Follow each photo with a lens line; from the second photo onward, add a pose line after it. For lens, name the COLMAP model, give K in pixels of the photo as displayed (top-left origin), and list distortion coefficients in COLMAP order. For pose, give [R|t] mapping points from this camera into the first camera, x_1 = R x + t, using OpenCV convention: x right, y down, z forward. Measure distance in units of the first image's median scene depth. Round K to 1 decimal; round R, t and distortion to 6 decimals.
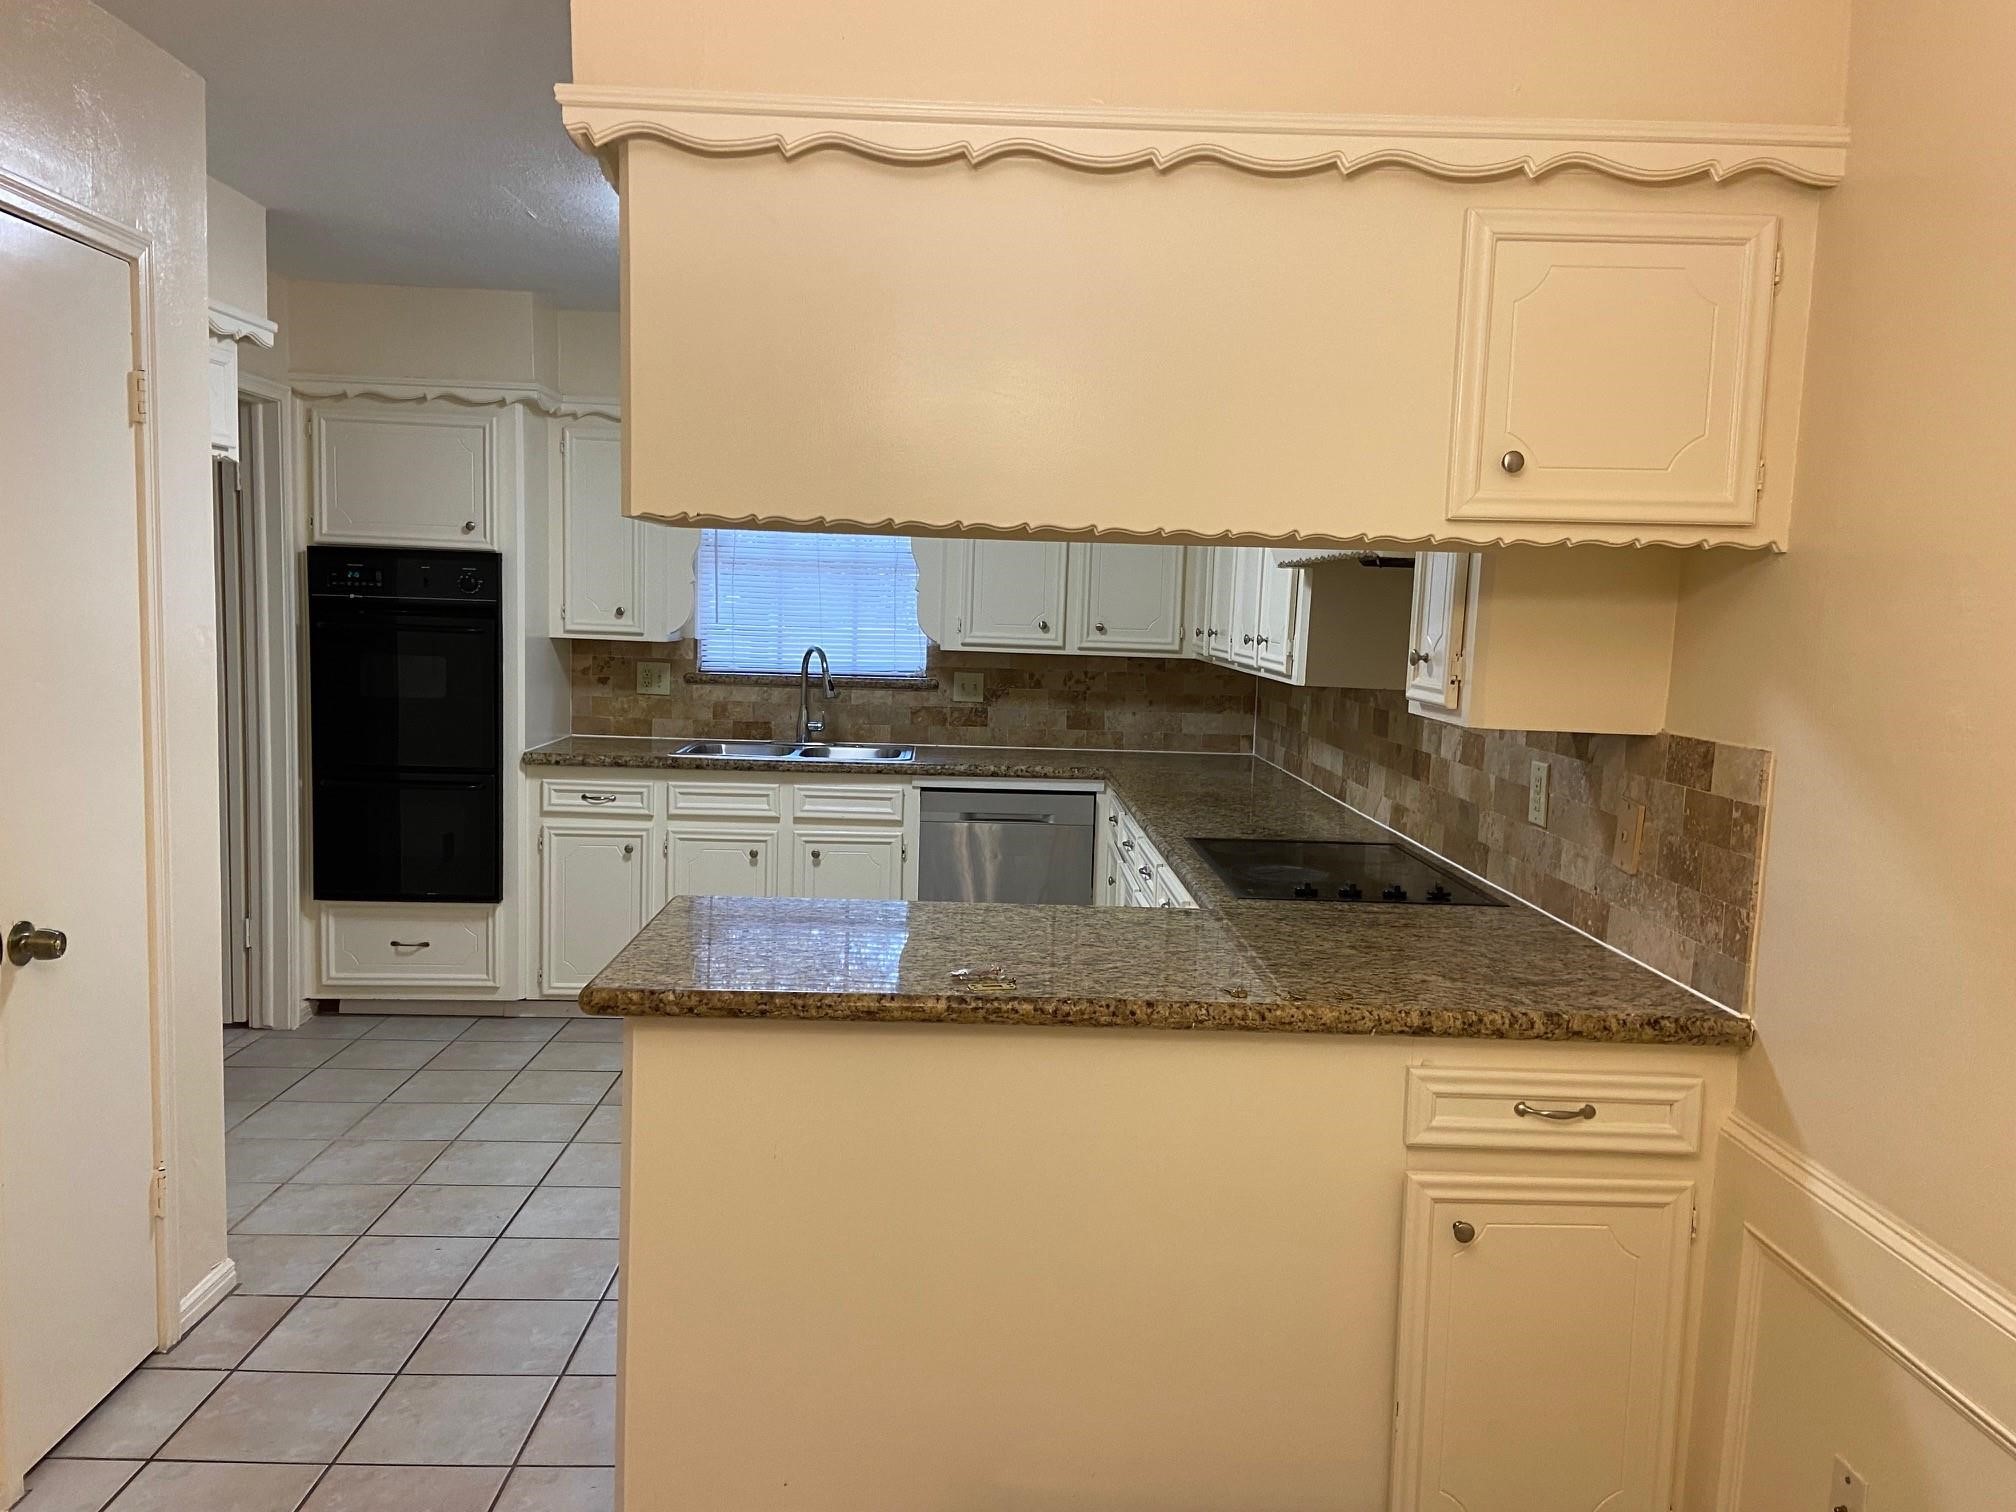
lens RADIAL K [[1533.0, 0, 1019.0], [0, 1533.0, 742.4], [0, 0, 1]] dist [0.113782, -0.136720]
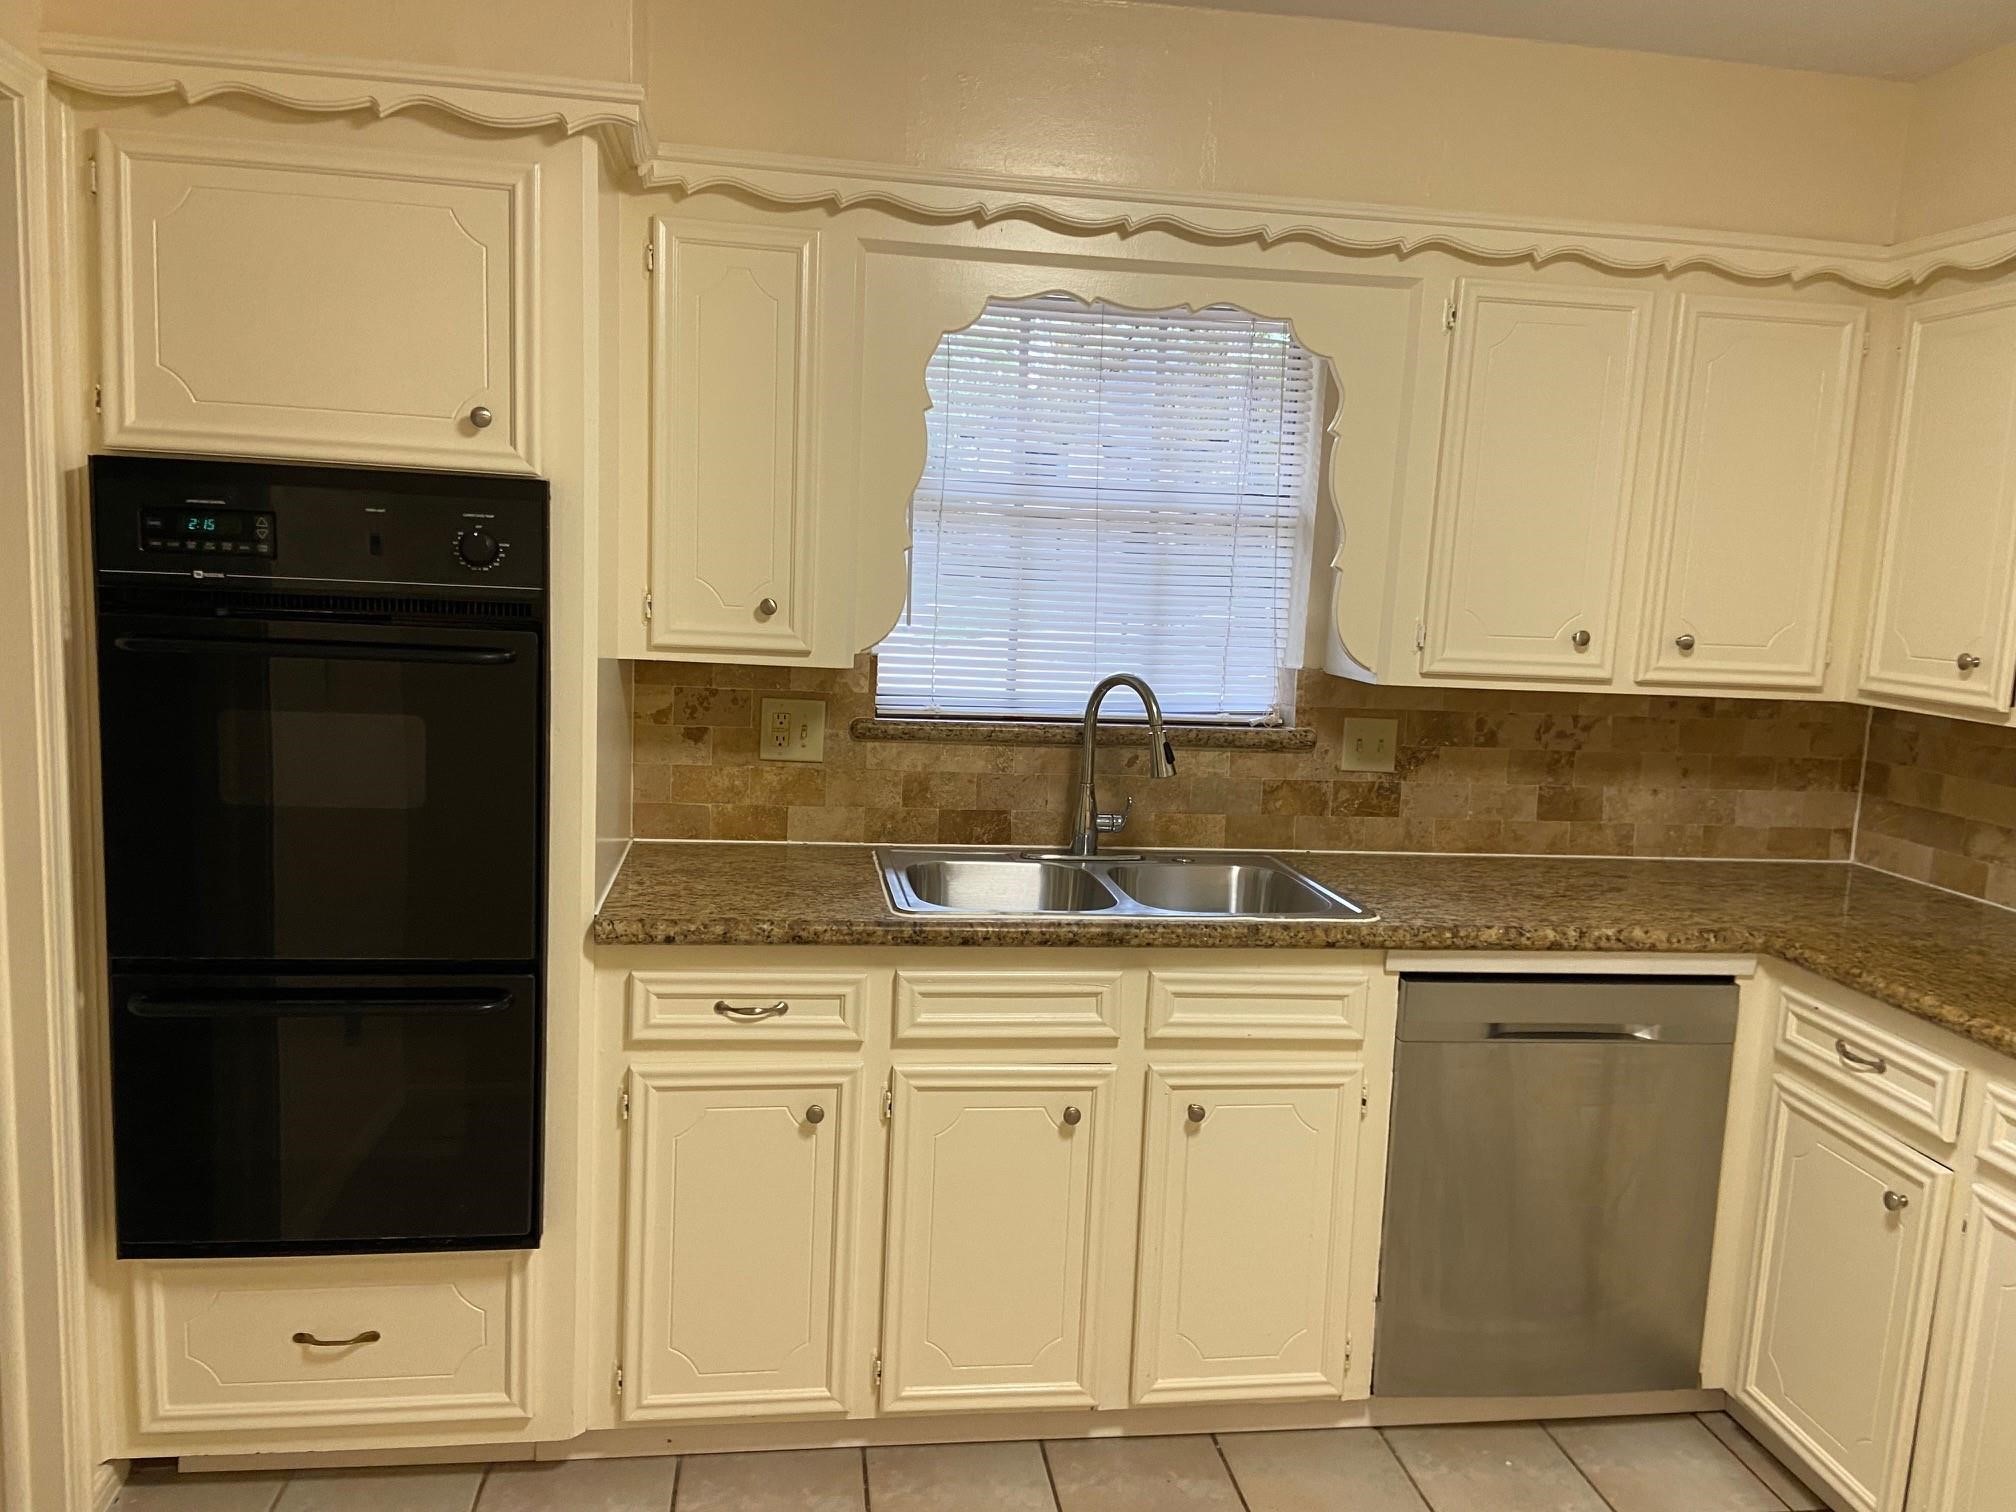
lens RADIAL K [[1533.0, 0, 1015.4], [0, 1533.0, 750.3], [0, 0, 1]] dist [0.113782, -0.136720]
pose [[0.994240, -0.000406, 0.107179, -0.240958], [-0.003353, 0.999385, 0.034891, -0.058903], [-0.107127, -0.035050, 0.993627, 0.524479]]
